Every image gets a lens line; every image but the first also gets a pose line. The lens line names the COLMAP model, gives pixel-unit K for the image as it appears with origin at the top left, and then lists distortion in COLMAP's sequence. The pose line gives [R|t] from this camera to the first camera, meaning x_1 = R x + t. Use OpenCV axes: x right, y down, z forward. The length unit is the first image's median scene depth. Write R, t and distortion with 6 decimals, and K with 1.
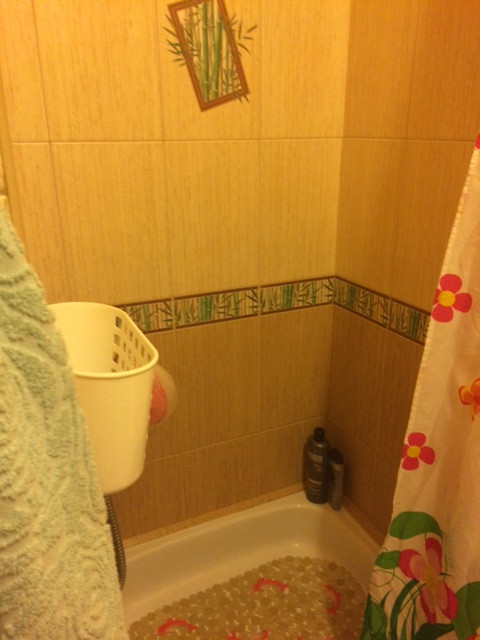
lens RADIAL K [[533.3, 0, 243.7], [0, 533.3, 320.3], [0, 0, 1]] dist [0.096615, -0.131164]
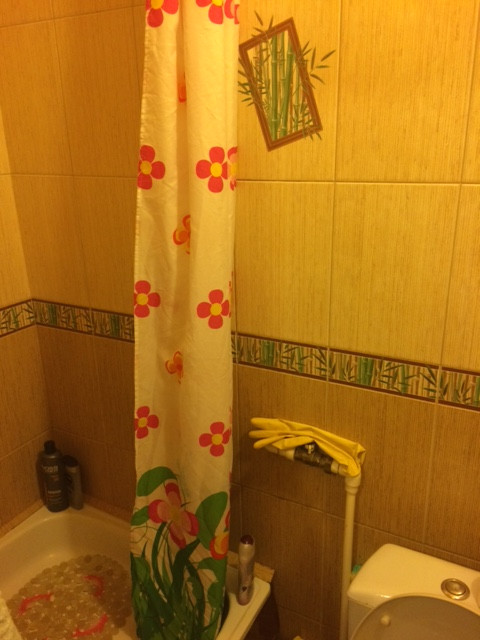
lens RADIAL K [[533.3, 0, 243.7], [0, 533.3, 320.3], [0, 0, 1]] dist [0.096615, -0.131164]
pose [[0.807361, -0.203151, 0.553984, -0.108364], [0.216000, 0.975450, 0.042915, 0.004998], [-0.549101, 0.085013, 0.831421, -0.150200]]
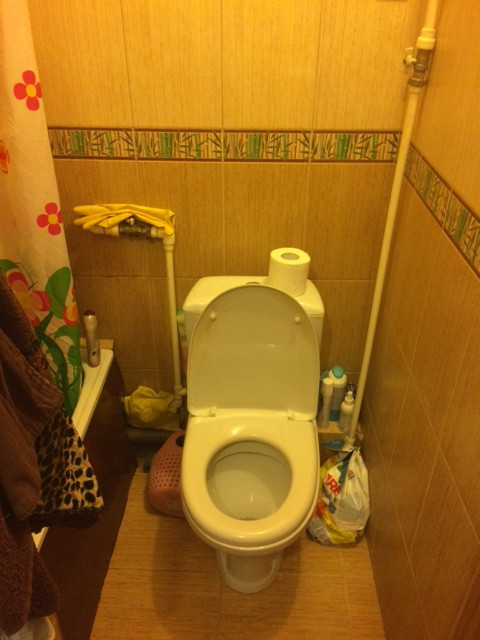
lens RADIAL K [[533.3, 0, 243.7], [0, 533.3, 320.3], [0, 0, 1]] dist [0.096615, -0.131164]
pose [[0.453069, -0.475468, 0.754094, -0.397422], [0.292073, 0.878376, 0.378349, 0.114276], [-0.842272, 0.048832, 0.536837, -0.218496]]
